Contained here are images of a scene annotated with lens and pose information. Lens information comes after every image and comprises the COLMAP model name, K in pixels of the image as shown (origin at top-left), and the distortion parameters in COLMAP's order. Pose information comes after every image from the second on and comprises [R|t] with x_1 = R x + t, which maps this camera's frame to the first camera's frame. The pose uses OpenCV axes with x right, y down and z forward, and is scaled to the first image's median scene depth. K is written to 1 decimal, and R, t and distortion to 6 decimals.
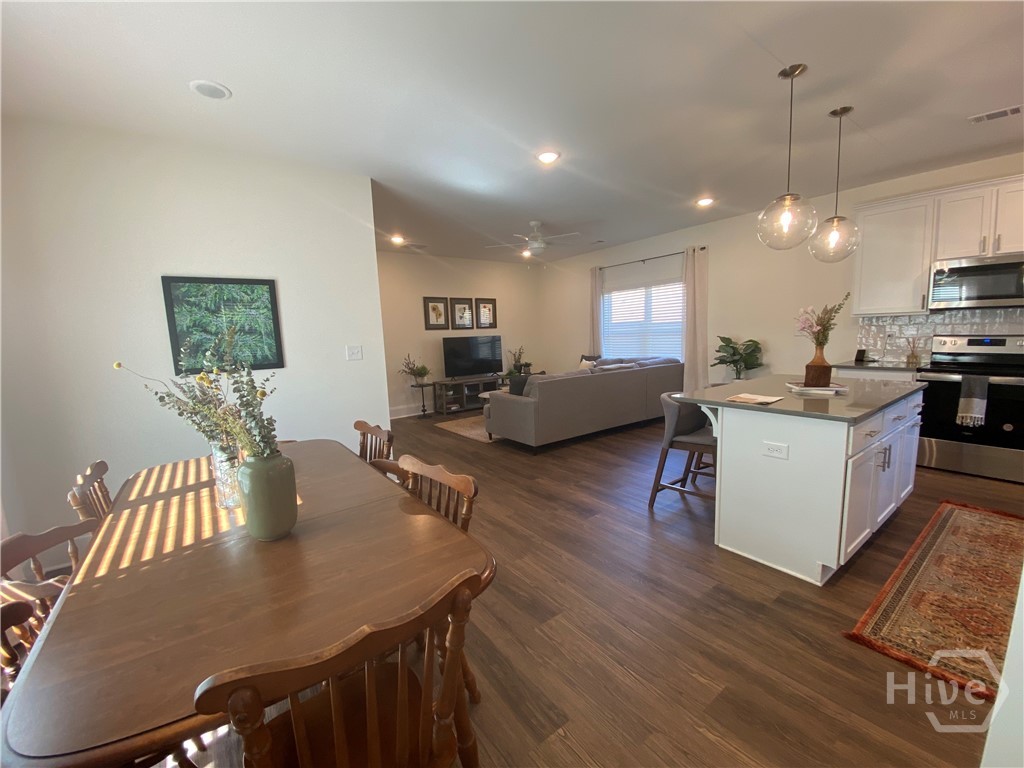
lens RADIAL K [[412.8, 0, 514.5], [0, 412.8, 394.3], [0, 0, 1]] dist [0.000462, -0.000042]
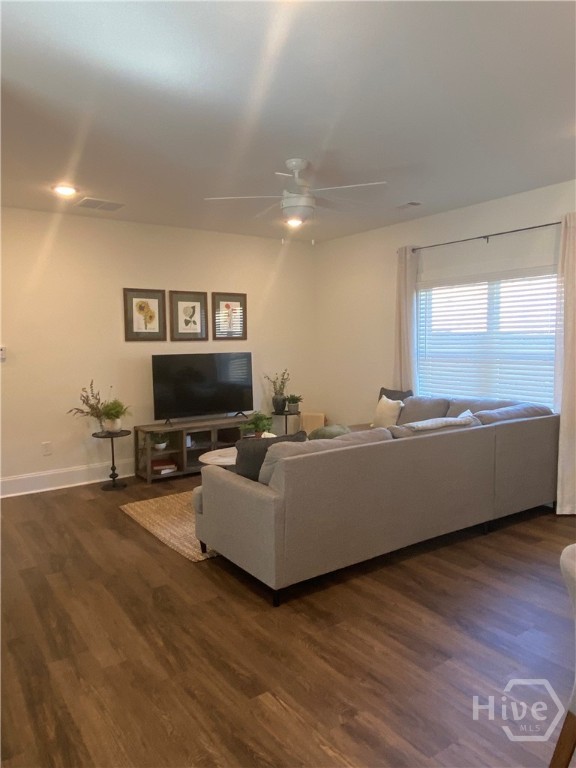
lens RADIAL K [[545.3, 0, 288.0], [0, 545.3, 384.0], [0, 0, 1]] dist [-0.005037, -0.001345]
pose [[0.999389, 0.028618, -0.020083, 0.044143], [-0.029820, 0.997609, -0.062354, -0.050219], [0.018250, 0.062915, 0.997852, 0.204012]]
